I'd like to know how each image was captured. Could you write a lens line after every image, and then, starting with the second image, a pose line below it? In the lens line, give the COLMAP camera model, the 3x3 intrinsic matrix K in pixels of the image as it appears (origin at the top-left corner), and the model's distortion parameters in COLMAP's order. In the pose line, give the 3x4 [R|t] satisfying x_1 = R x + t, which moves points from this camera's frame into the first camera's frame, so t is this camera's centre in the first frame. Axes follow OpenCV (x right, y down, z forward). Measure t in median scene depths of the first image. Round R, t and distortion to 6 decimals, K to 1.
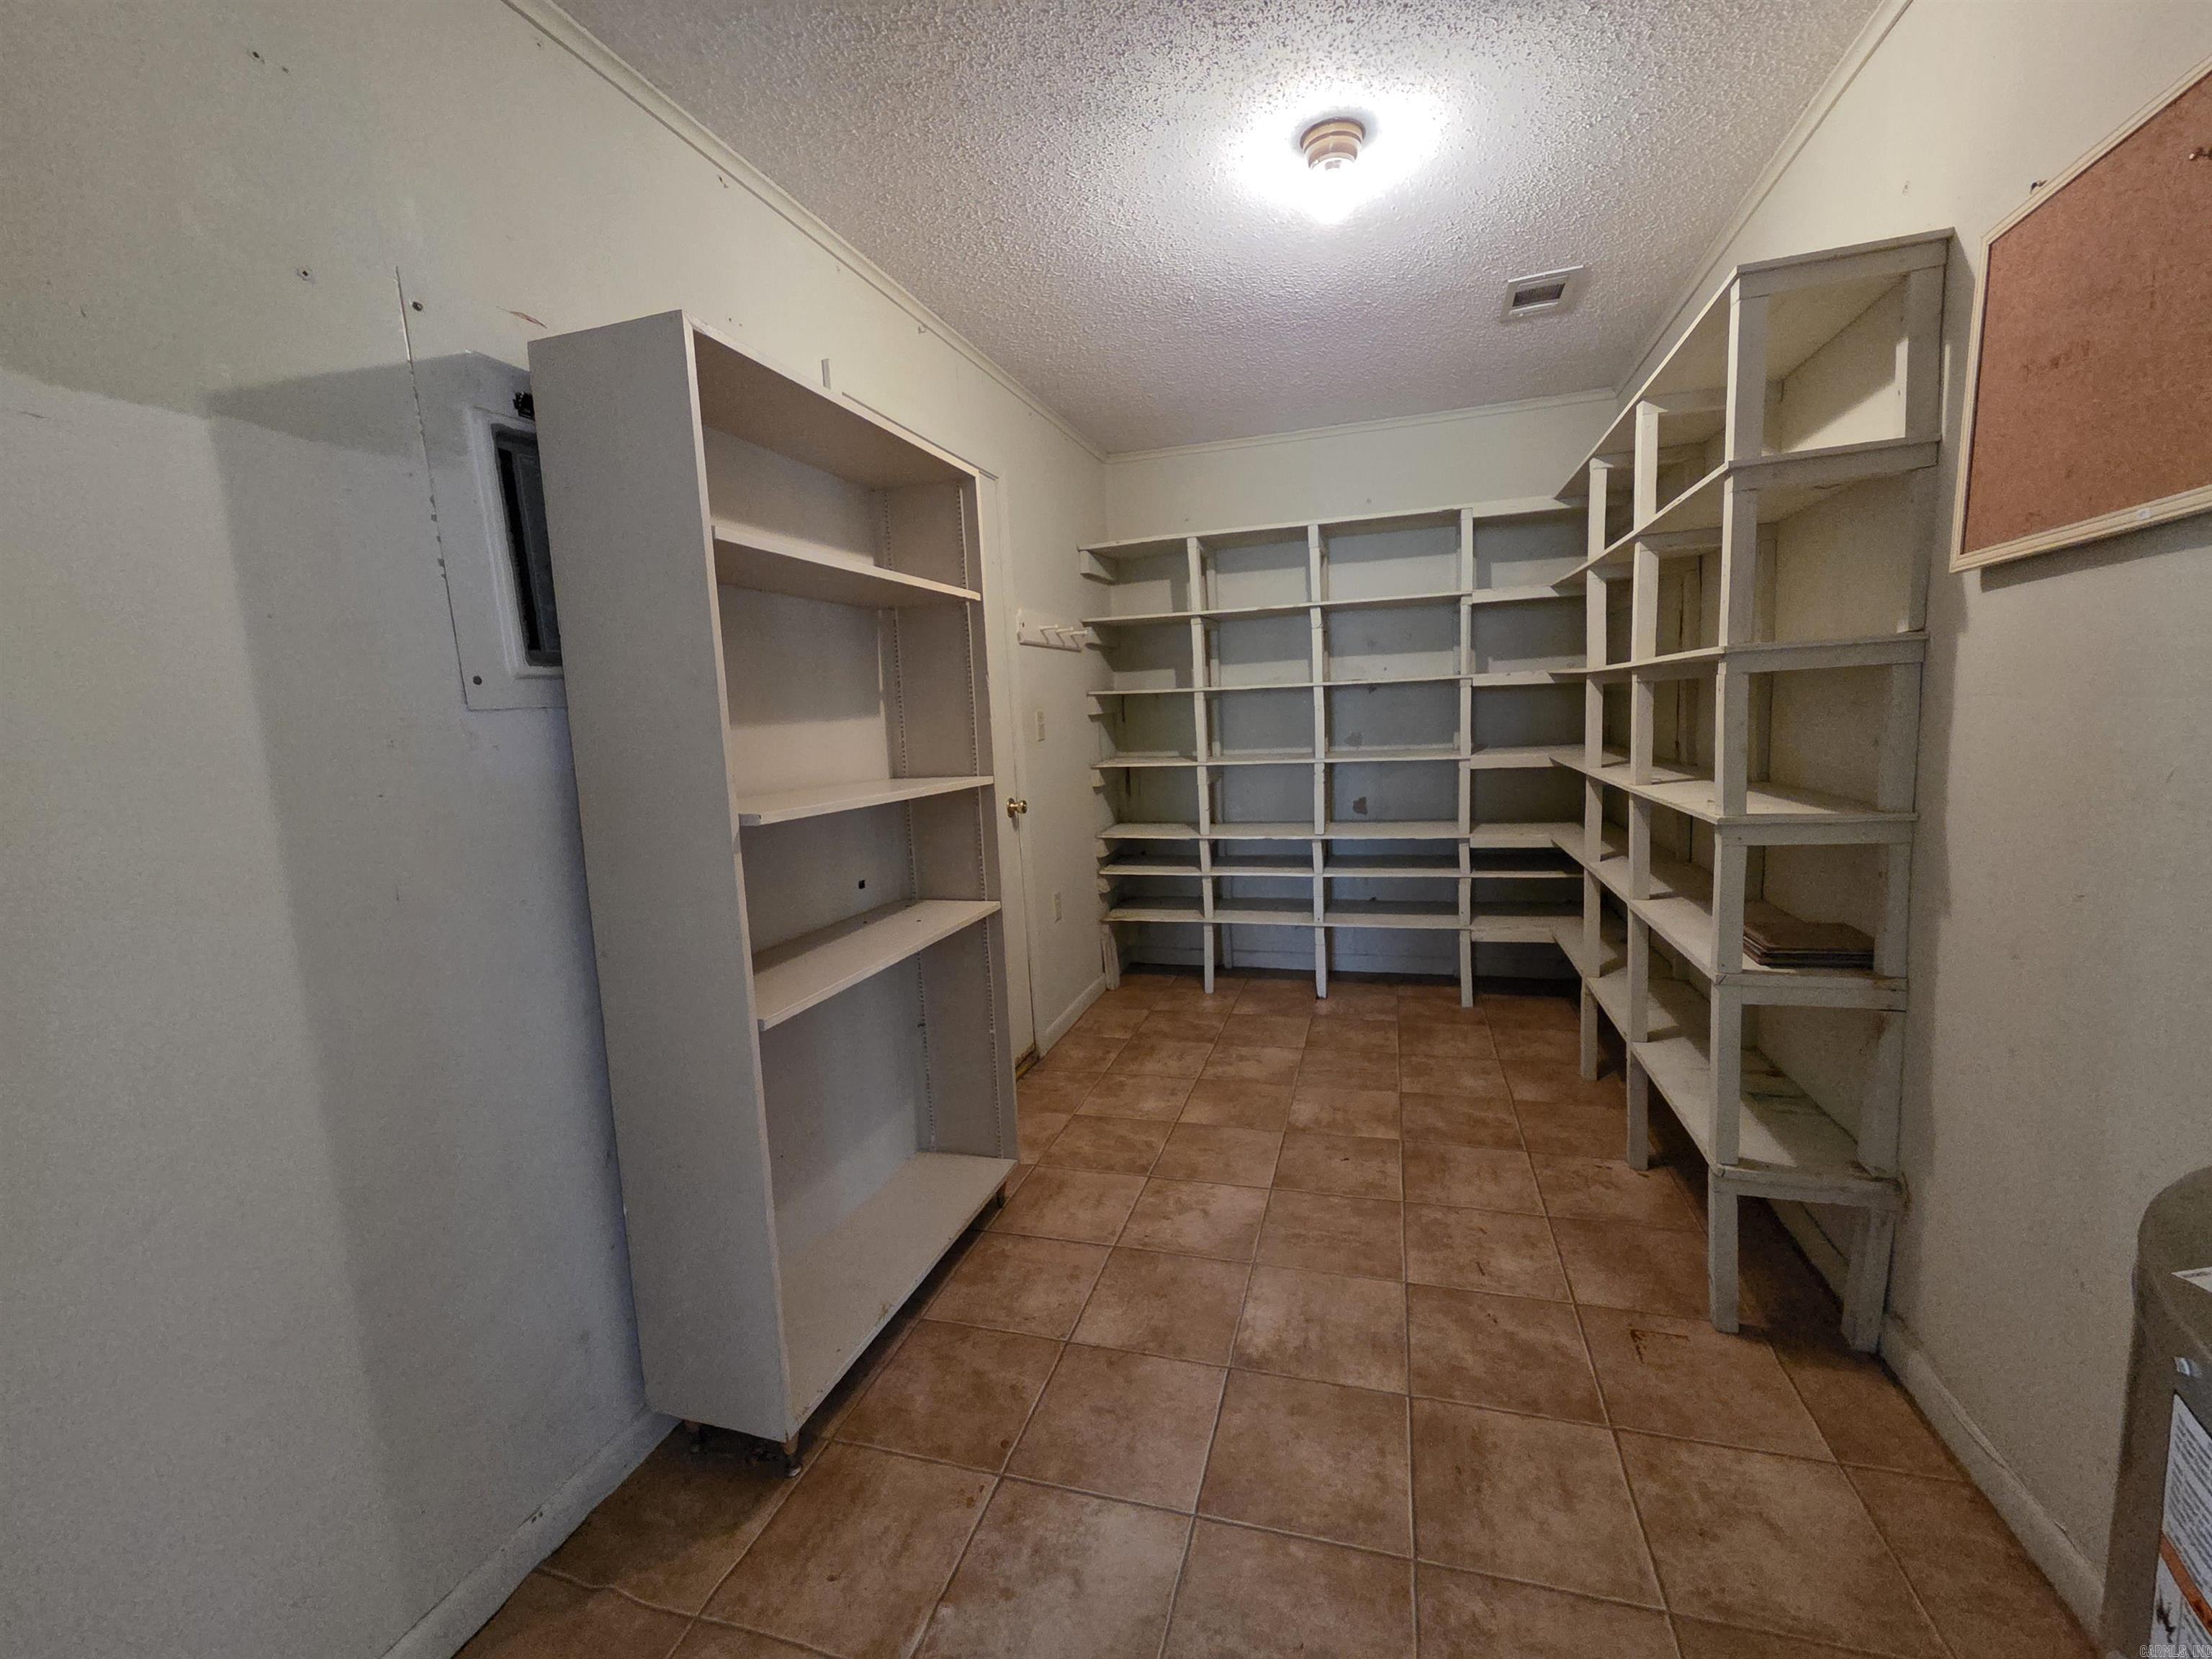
lens RADIAL K [[904.4, 0, 1124.1], [0, 904.4, 820.2], [0, 0, 1]] dist [0.001066, 0.000056]
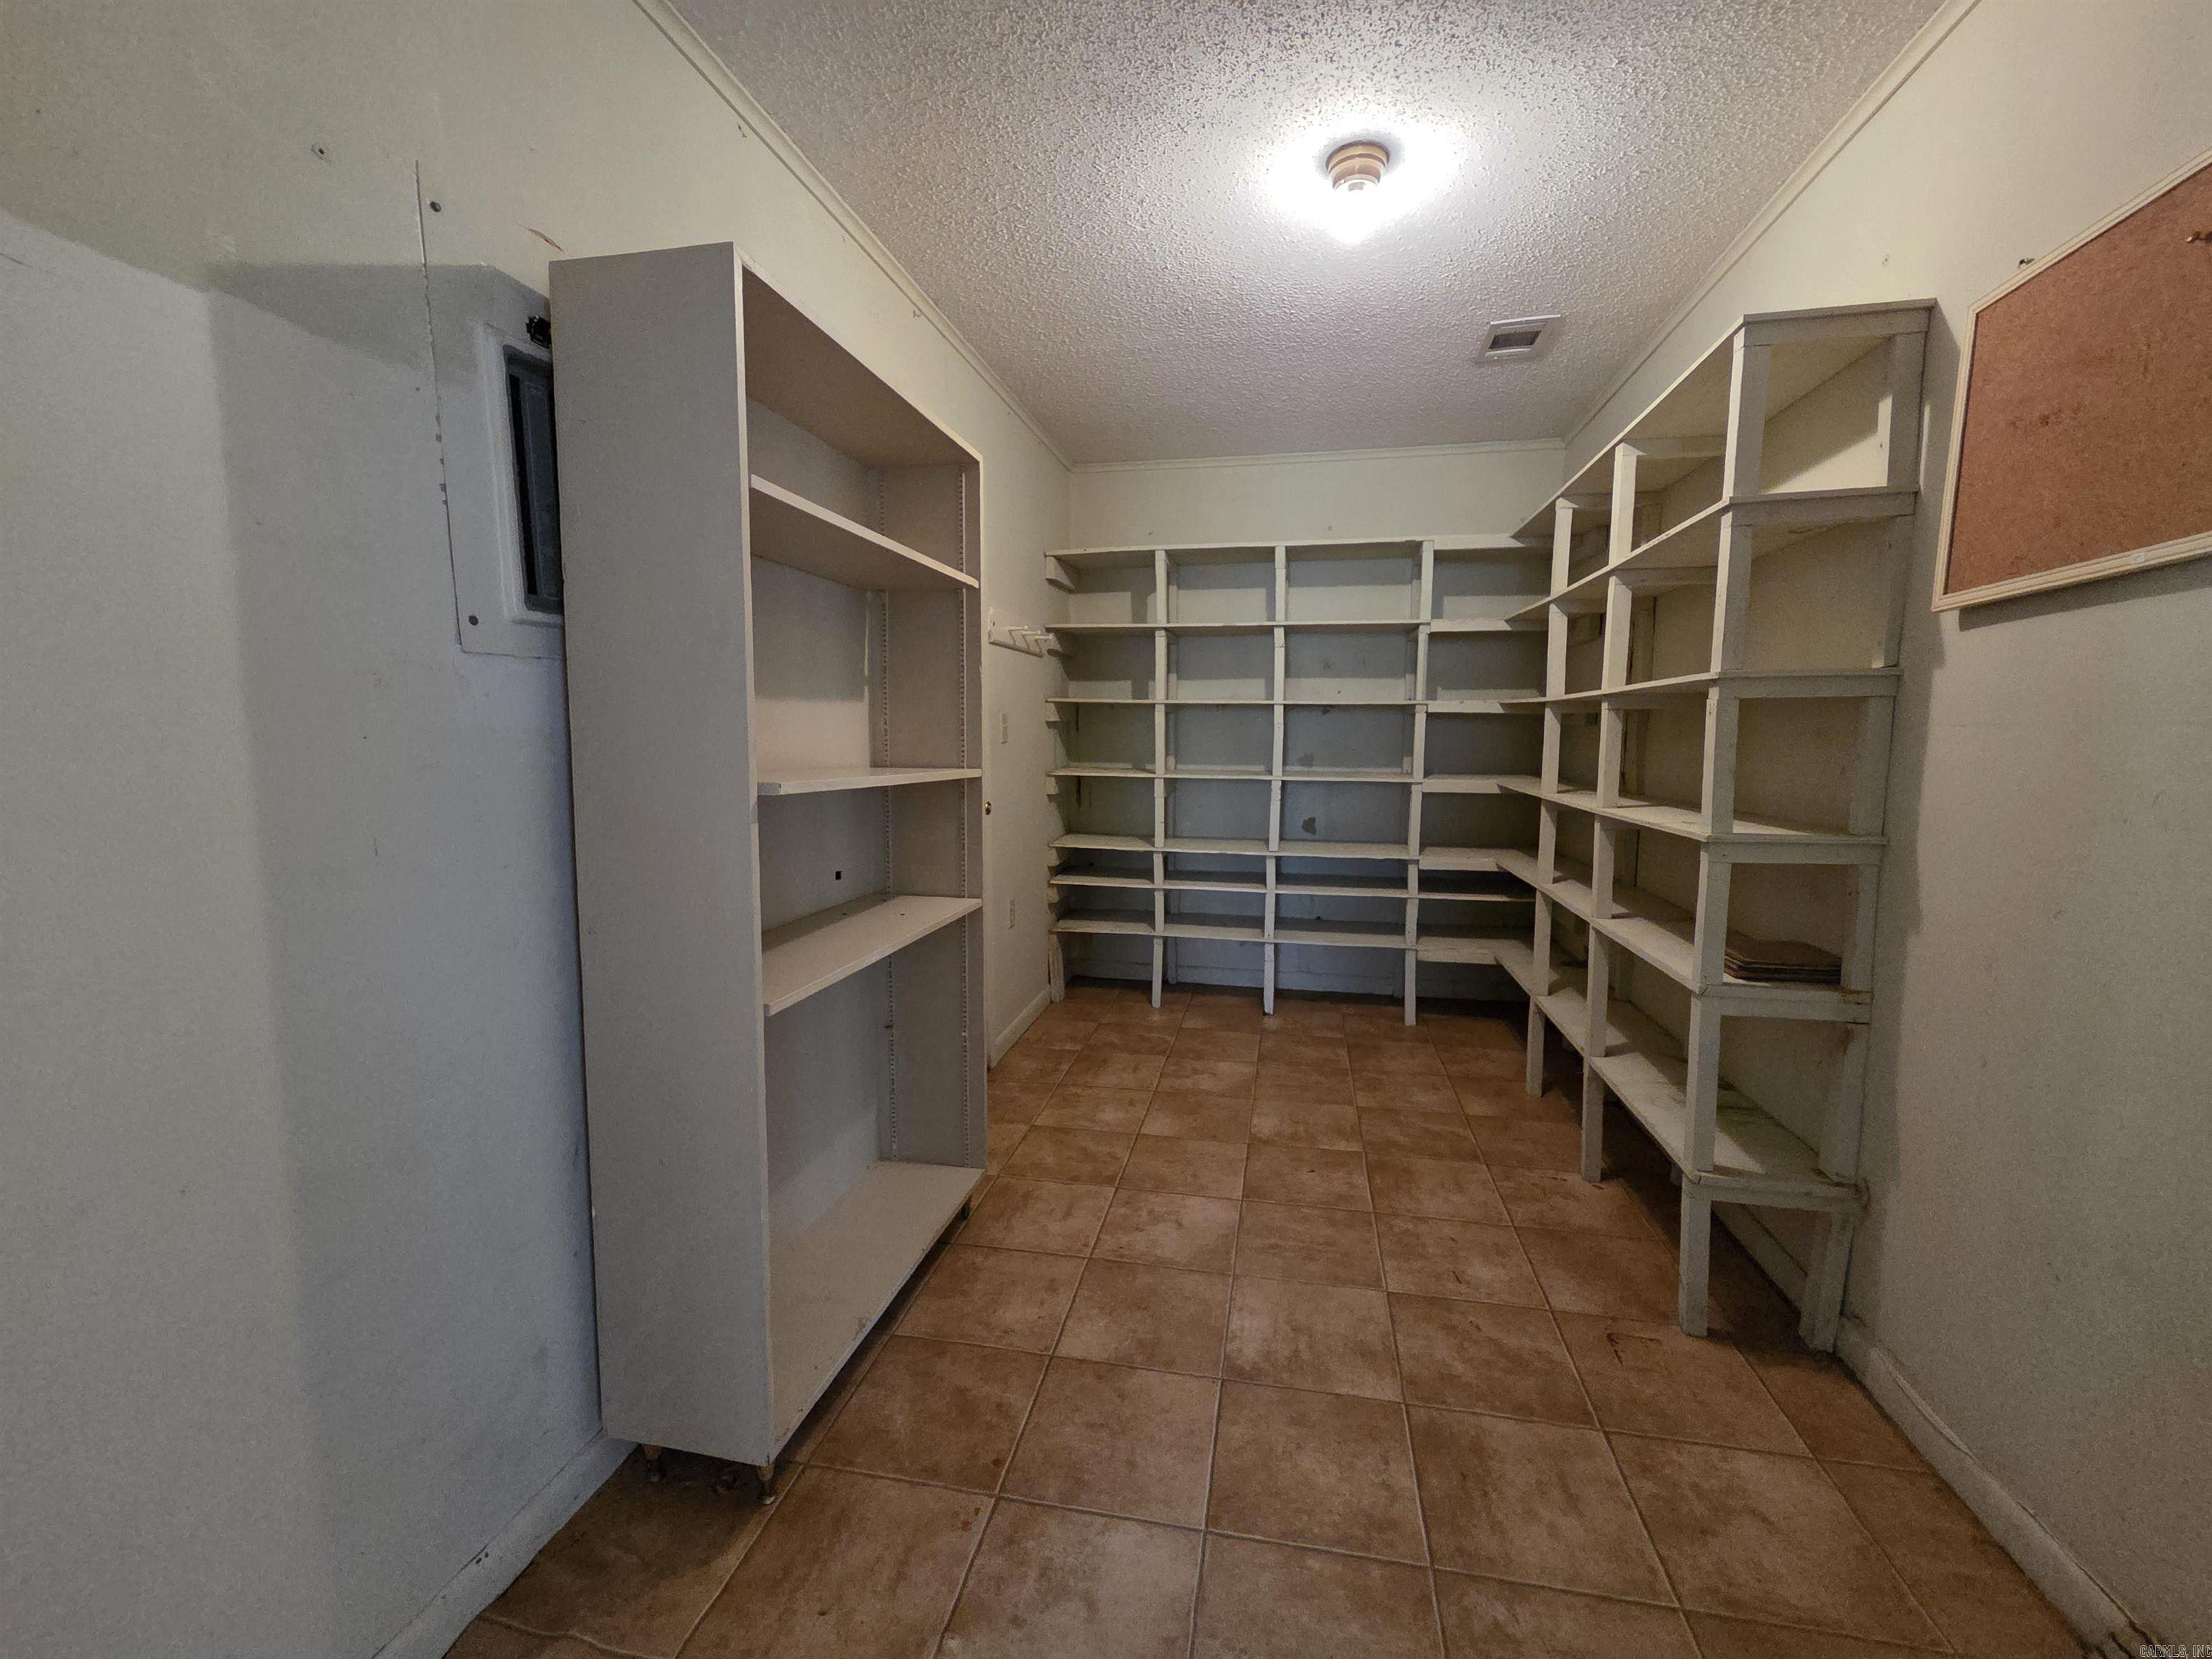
lens RADIAL K [[904.4, 0, 1124.1], [0, 904.4, 820.2], [0, 0, 1]] dist [0.001066, 0.000056]
pose [[0.994091, 0.042889, 0.099719, -0.113980], [-0.040342, 0.998810, -0.027424, 0.034776], [-0.100777, 0.023239, 0.994638, 0.026595]]
